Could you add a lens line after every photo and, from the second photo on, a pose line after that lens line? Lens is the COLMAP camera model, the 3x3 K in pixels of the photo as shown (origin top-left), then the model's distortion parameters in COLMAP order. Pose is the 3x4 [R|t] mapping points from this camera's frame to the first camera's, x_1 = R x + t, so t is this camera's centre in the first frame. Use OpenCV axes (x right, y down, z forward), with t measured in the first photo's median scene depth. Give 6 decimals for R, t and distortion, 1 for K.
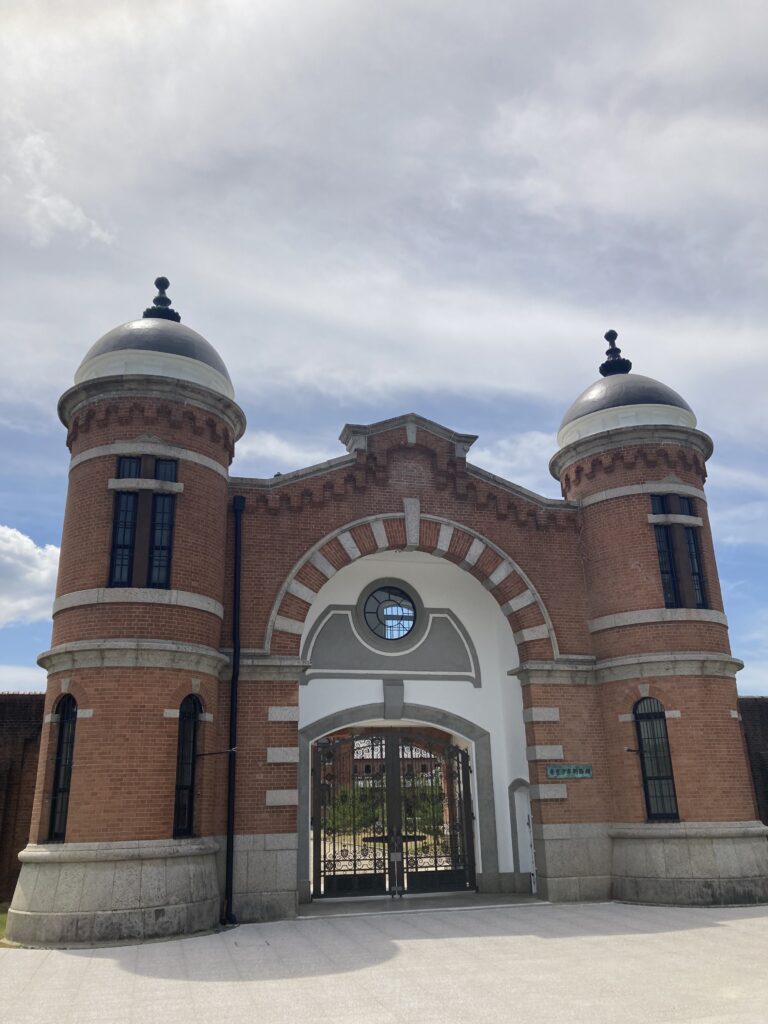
lens RADIAL K [[827.6, 0, 379.4], [0, 827.6, 501.2], [0, 0, 1]] dist [0.036368, -0.032786]
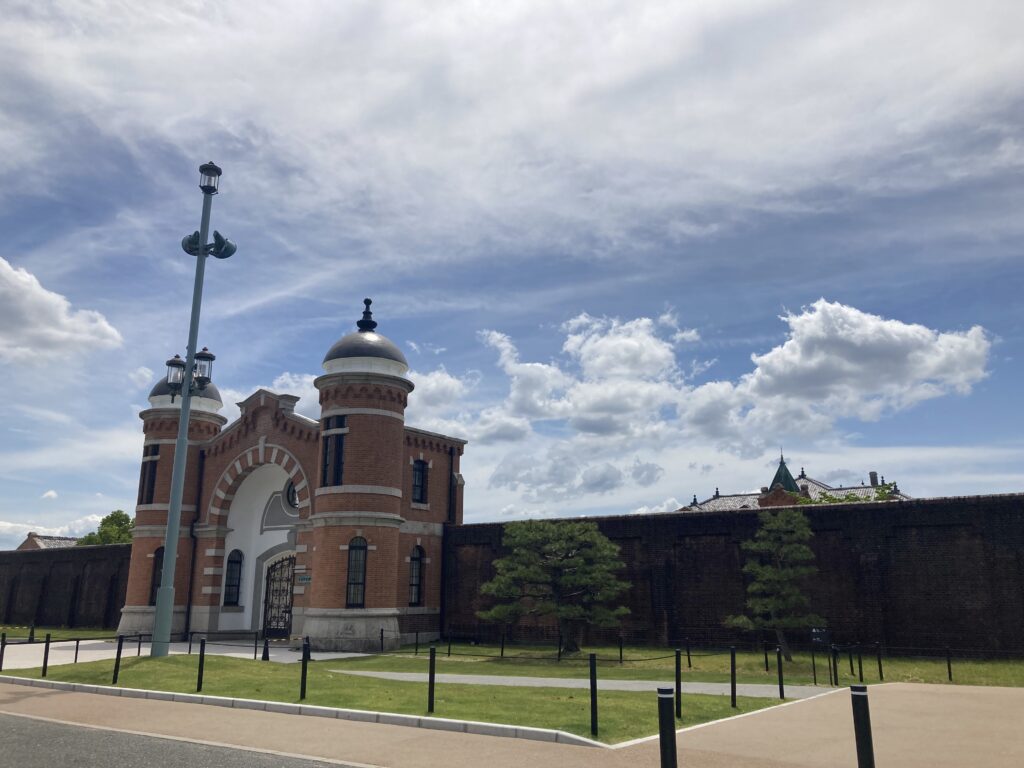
lens RADIAL K [[827.6, 0, 512.4], [0, 827.6, 364.9], [0, 0, 1]] dist [0.036368, -0.032786]
pose [[0.661601, -0.173192, -0.729581, 1.984884], [0.241971, 0.970222, -0.010893, -0.003127], [0.709742, -0.169331, 0.683808, 0.153789]]
